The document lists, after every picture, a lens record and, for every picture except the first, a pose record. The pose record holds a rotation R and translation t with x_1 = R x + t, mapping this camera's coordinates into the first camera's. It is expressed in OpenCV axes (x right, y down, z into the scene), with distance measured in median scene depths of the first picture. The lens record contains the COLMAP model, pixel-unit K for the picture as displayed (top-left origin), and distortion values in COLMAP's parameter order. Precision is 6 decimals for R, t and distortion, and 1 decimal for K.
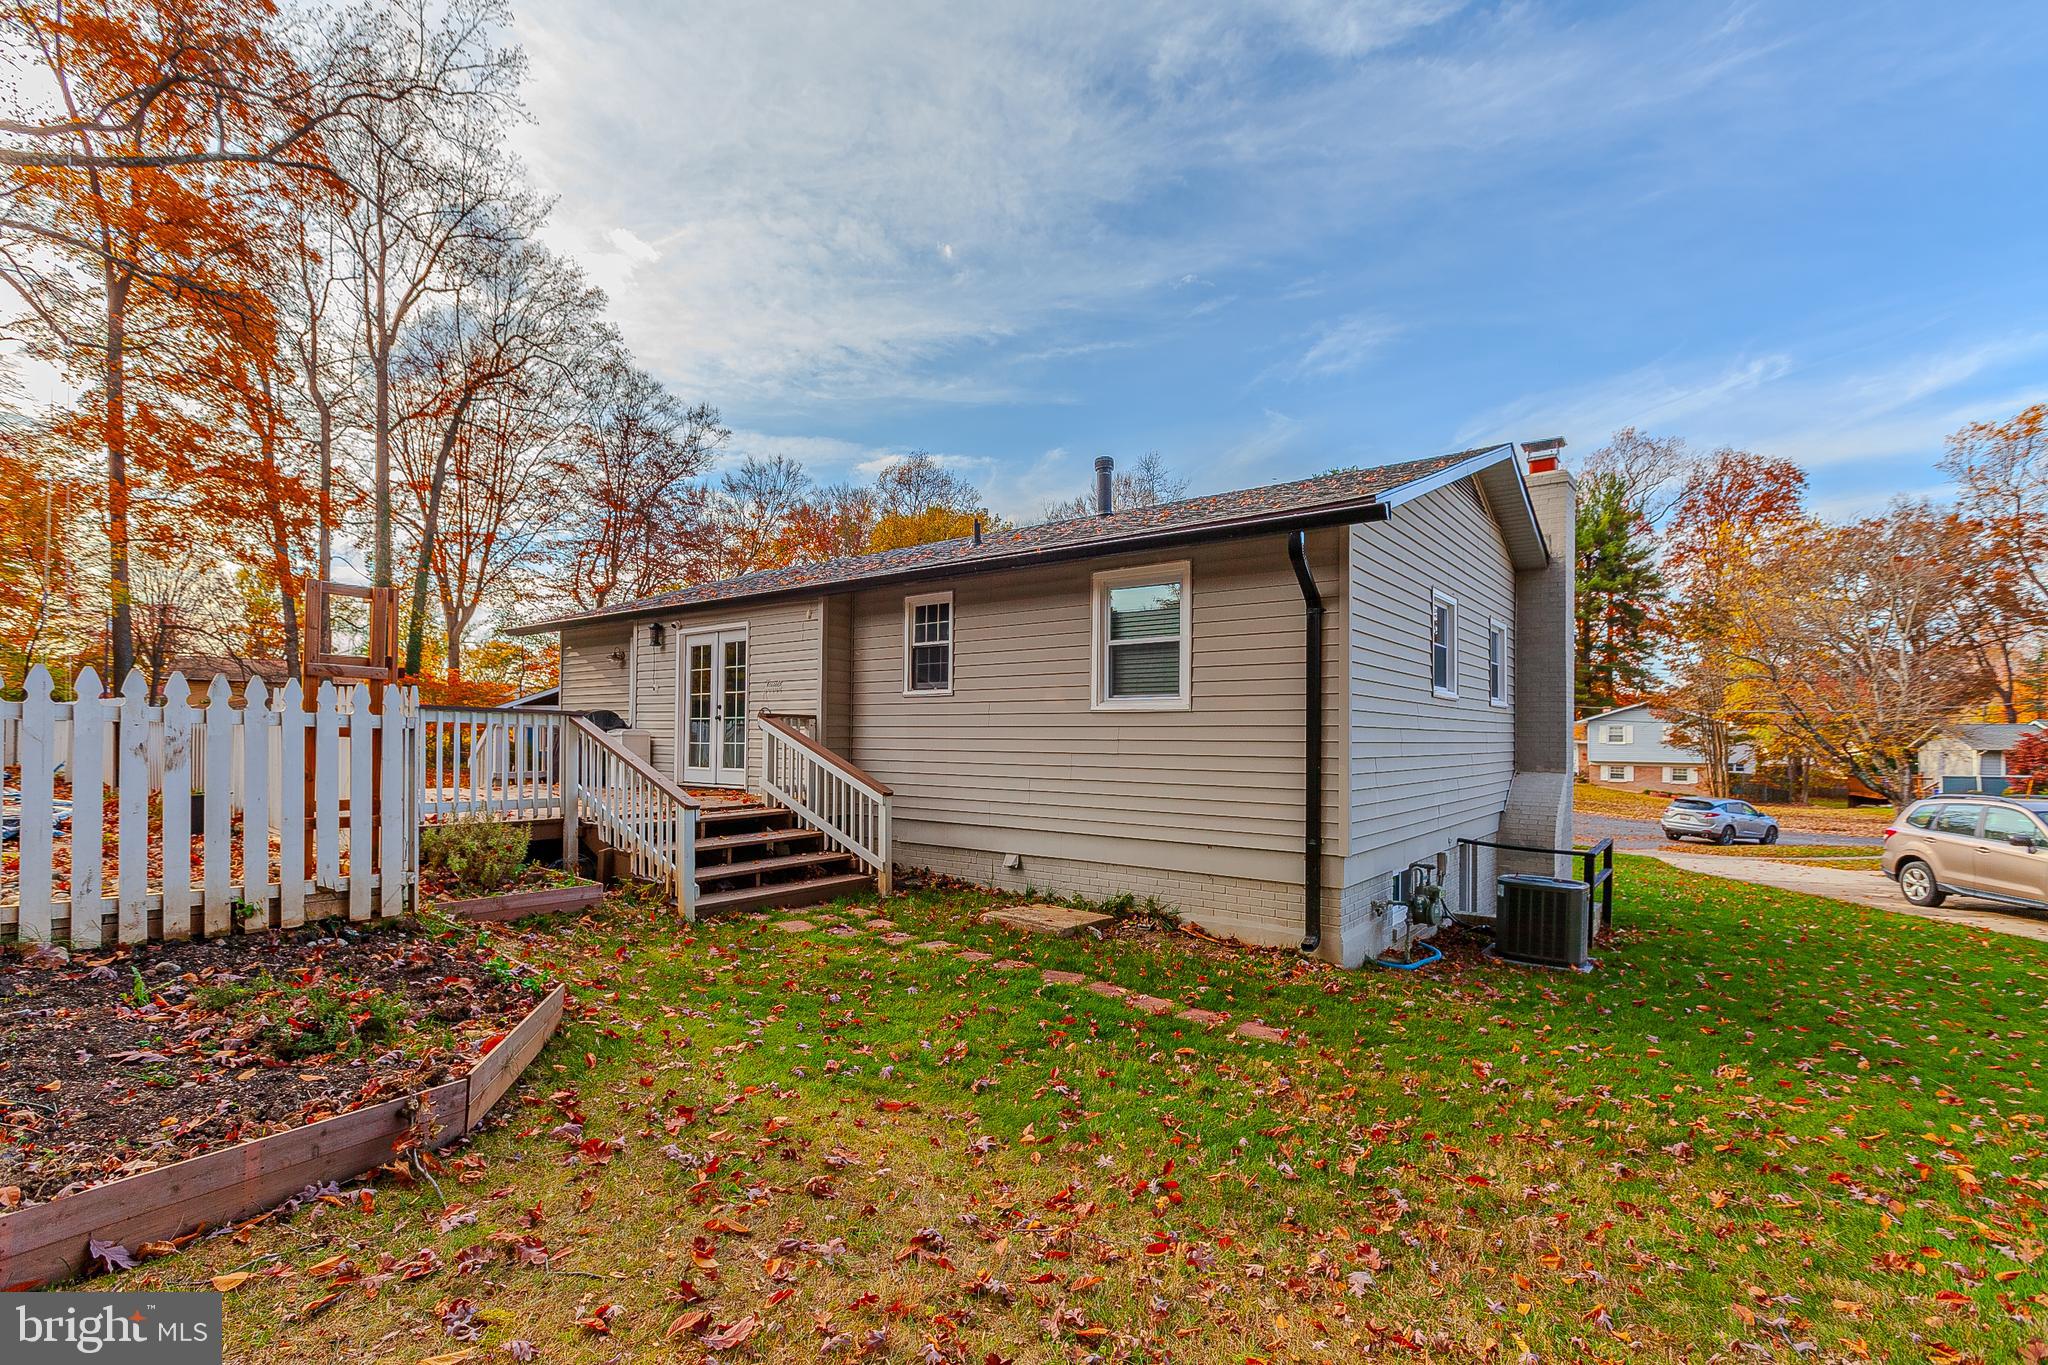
lens RADIAL K [[918.3, 0, 973.7], [0, 918.3, 720.9], [0, 0, 1]] dist [0.001430, 0.000153]
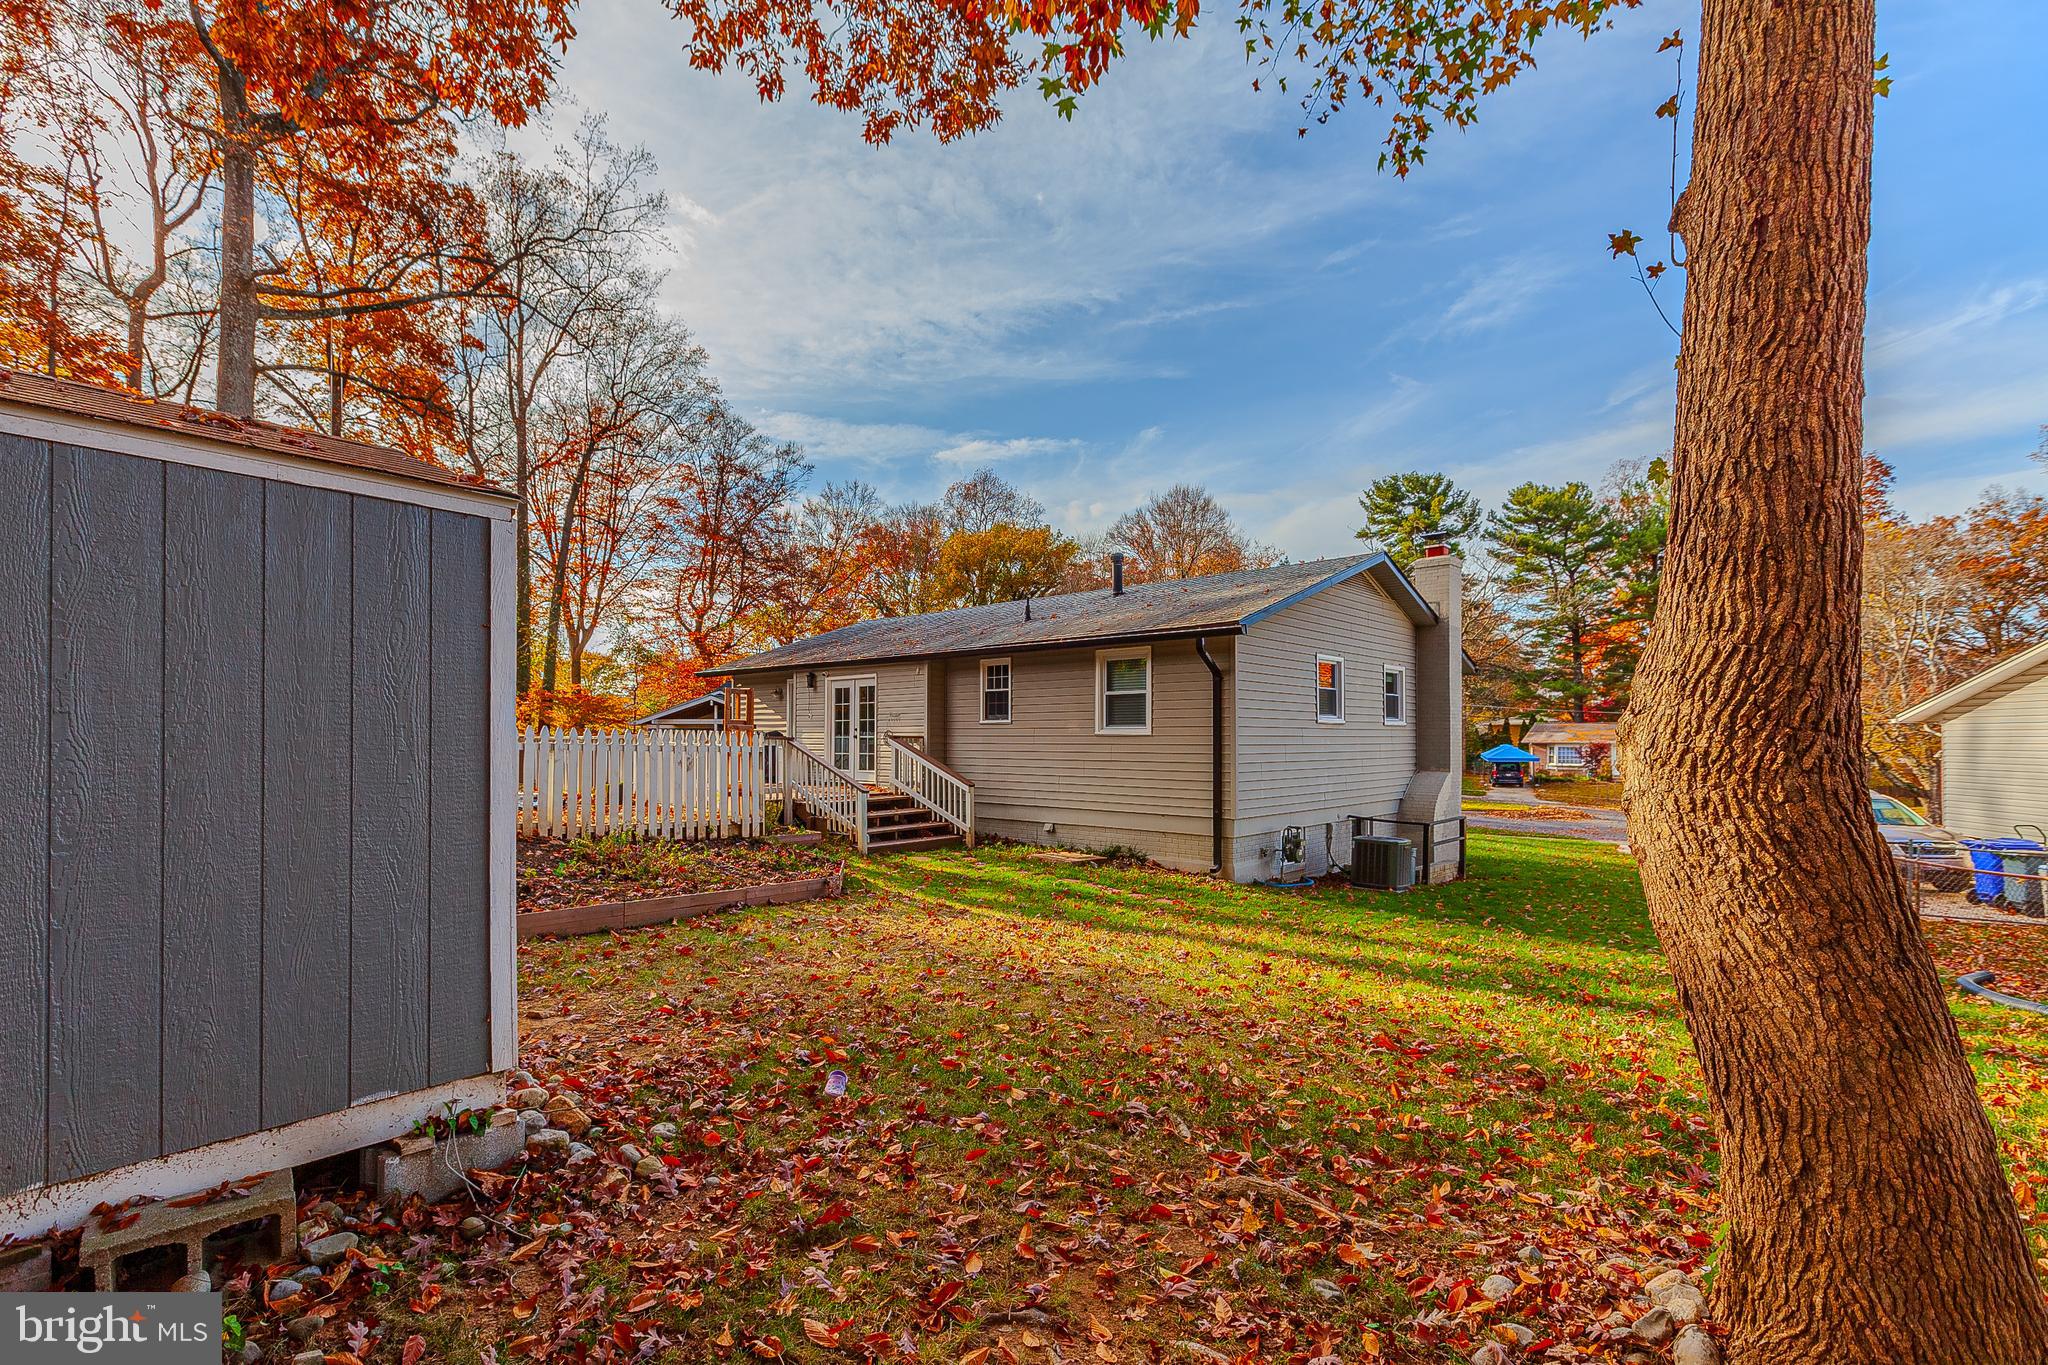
lens RADIAL K [[971.2, 0, 1019.5], [0, 971.2, 744.1], [0, 0, 1]] dist [0.033787, -0.000059]
pose [[0.999726, -0.003788, -0.023095, 0.025309], [0.004340, 0.999705, 0.023913, -0.027683], [0.022998, -0.024007, 0.999447, -0.568131]]
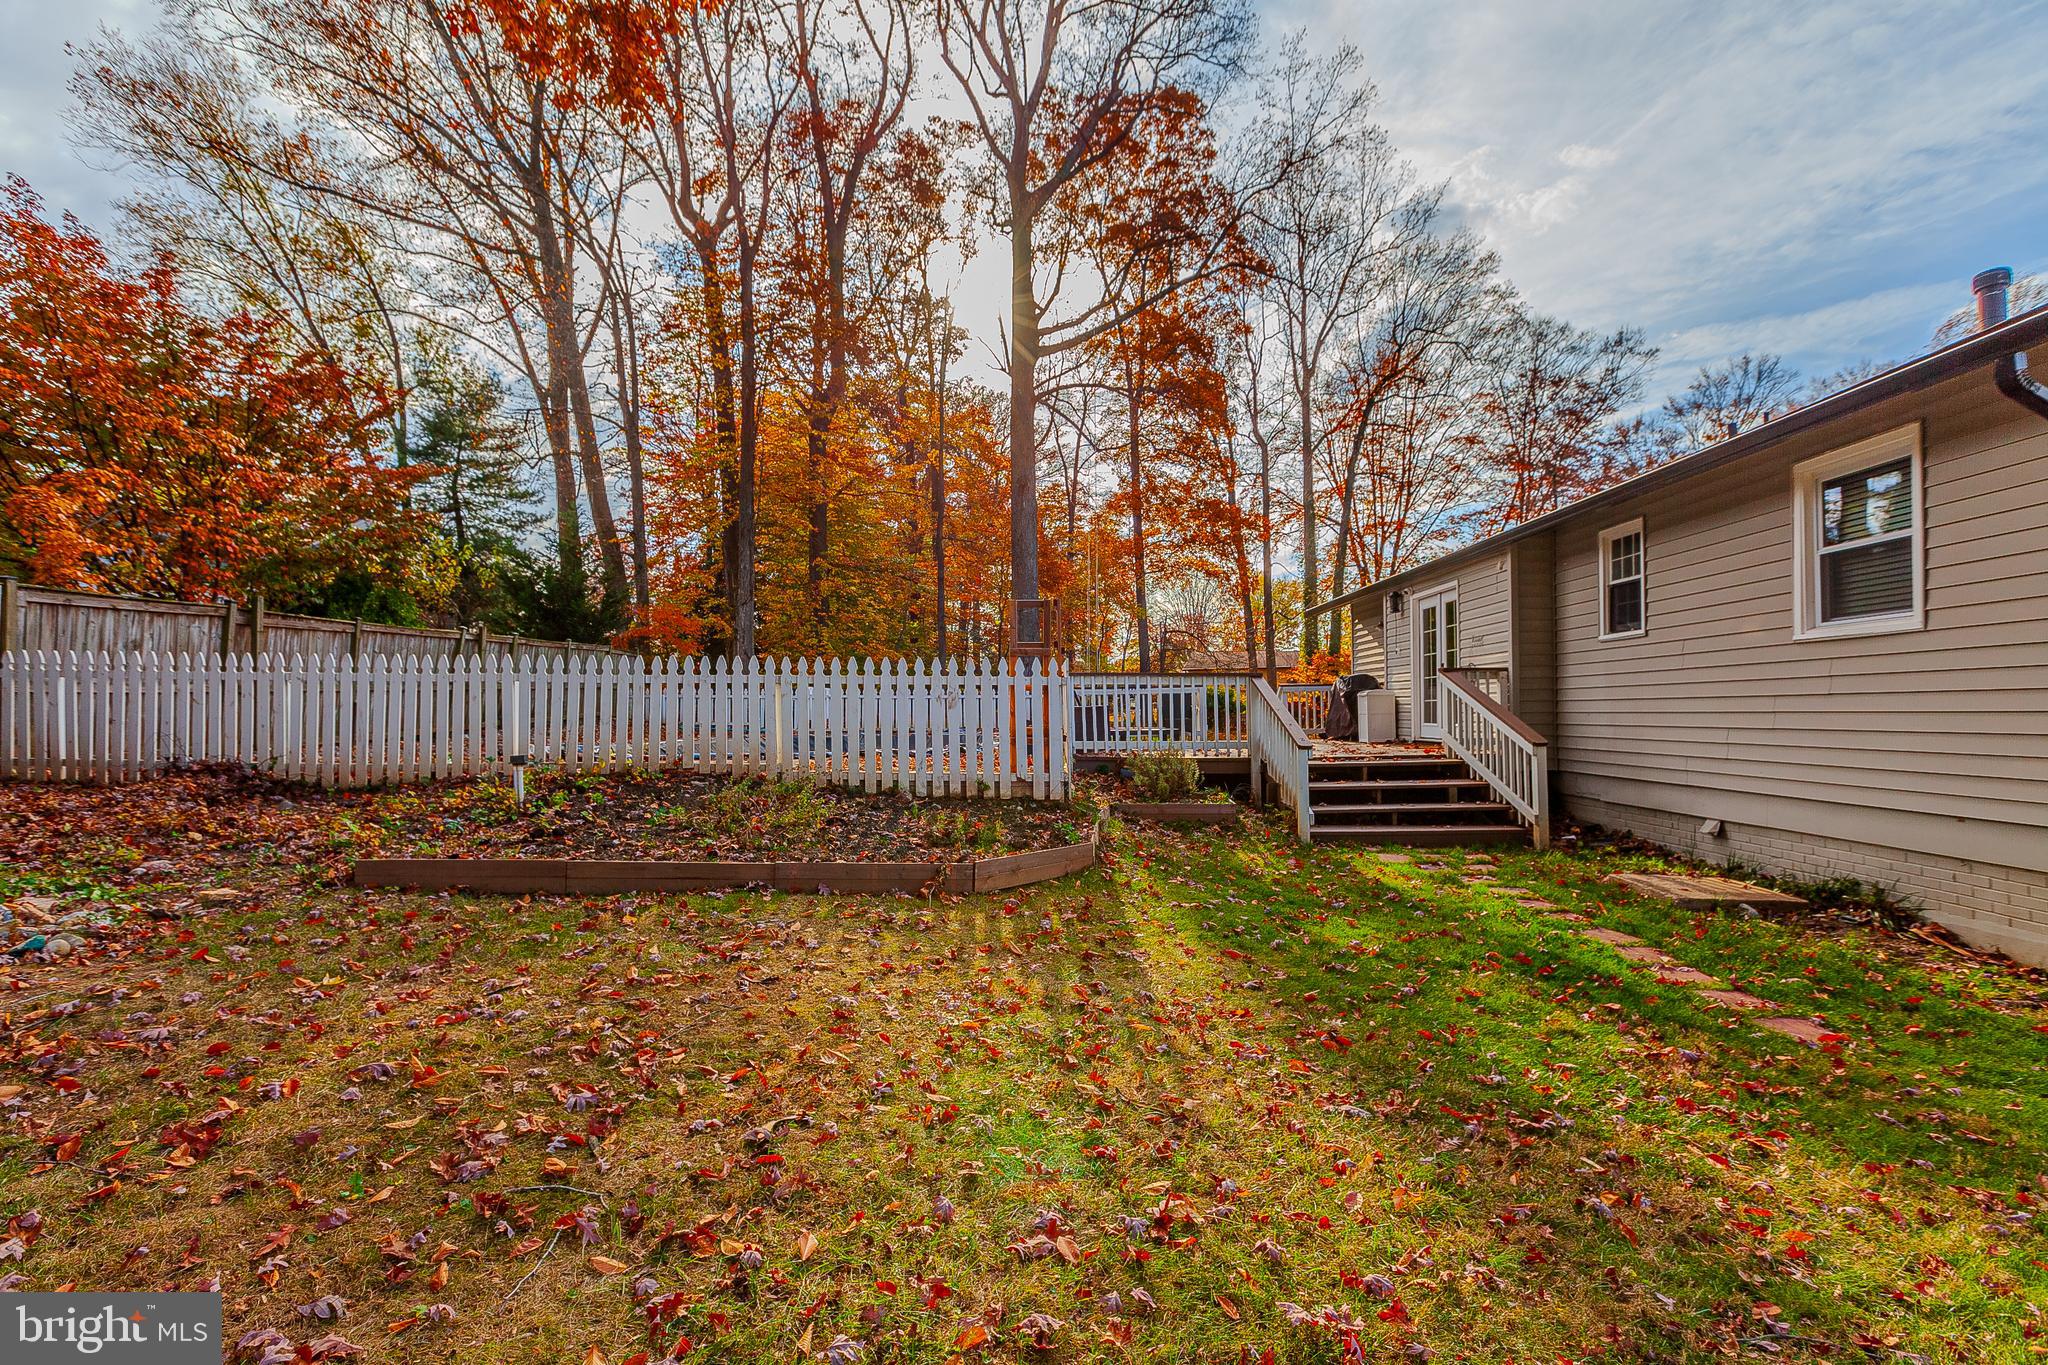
lens RADIAL K [[925.5, 0, 1022.3], [0, 925.5, 716.6], [0, 0, 1]] dist [-0.000936, 0.000011]
pose [[0.578651, -0.011703, -0.815491, 0.301153], [0.029278, 0.999551, 0.006431, 0.022433], [0.815050, -0.027597, 0.578734, -0.001775]]
